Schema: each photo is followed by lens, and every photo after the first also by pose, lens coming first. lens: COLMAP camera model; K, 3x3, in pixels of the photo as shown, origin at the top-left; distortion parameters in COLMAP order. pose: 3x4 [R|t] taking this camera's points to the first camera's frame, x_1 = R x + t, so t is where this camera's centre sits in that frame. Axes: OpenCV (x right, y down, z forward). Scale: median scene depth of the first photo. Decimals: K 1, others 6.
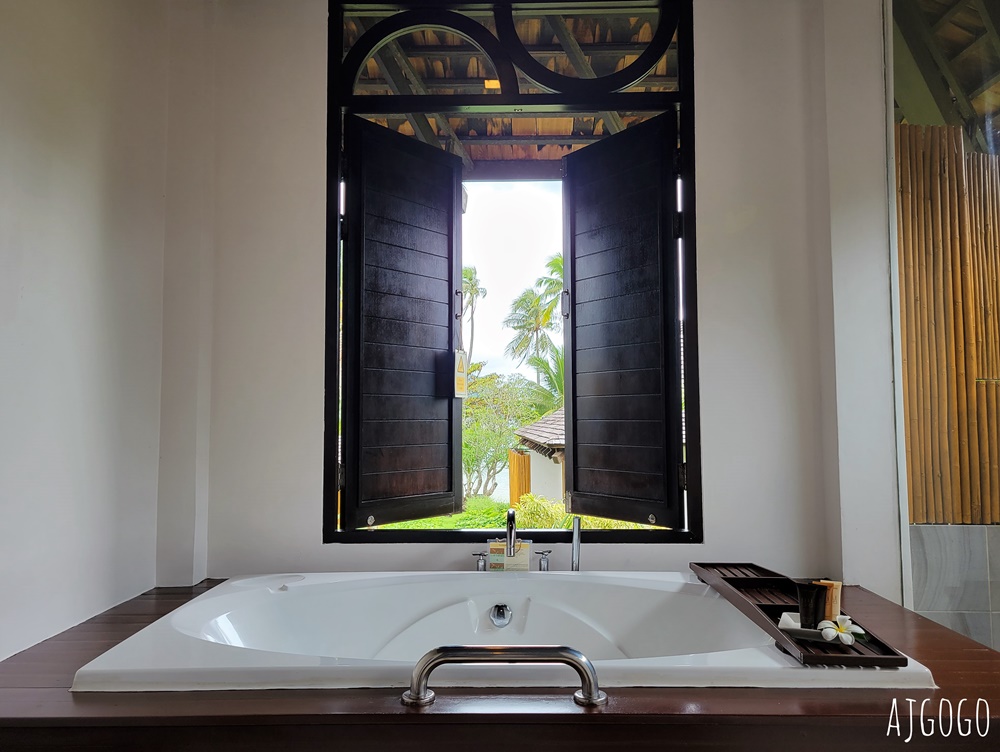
lens RADIAL K [[756.0, 0, 497.2], [0, 756.0, 364.7], [0, 0, 1]] dist [0.049118, -0.039978]
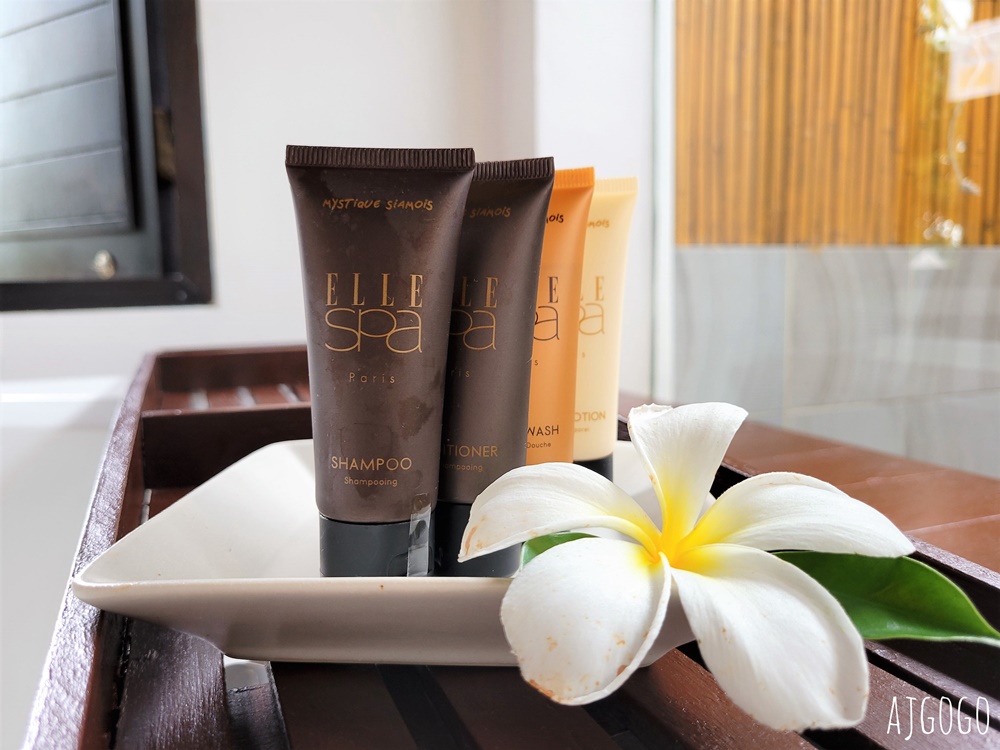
lens RADIAL K [[756.0, 0, 493.8], [0, 756.0, 377.3], [0, 0, 1]] dist [0.049118, -0.039978]
pose [[0.921884, -0.068589, 0.381347, 0.235833], [-0.005539, 0.981774, 0.189973, 0.185596], [-0.387426, -0.177245, 0.904702, 0.557155]]
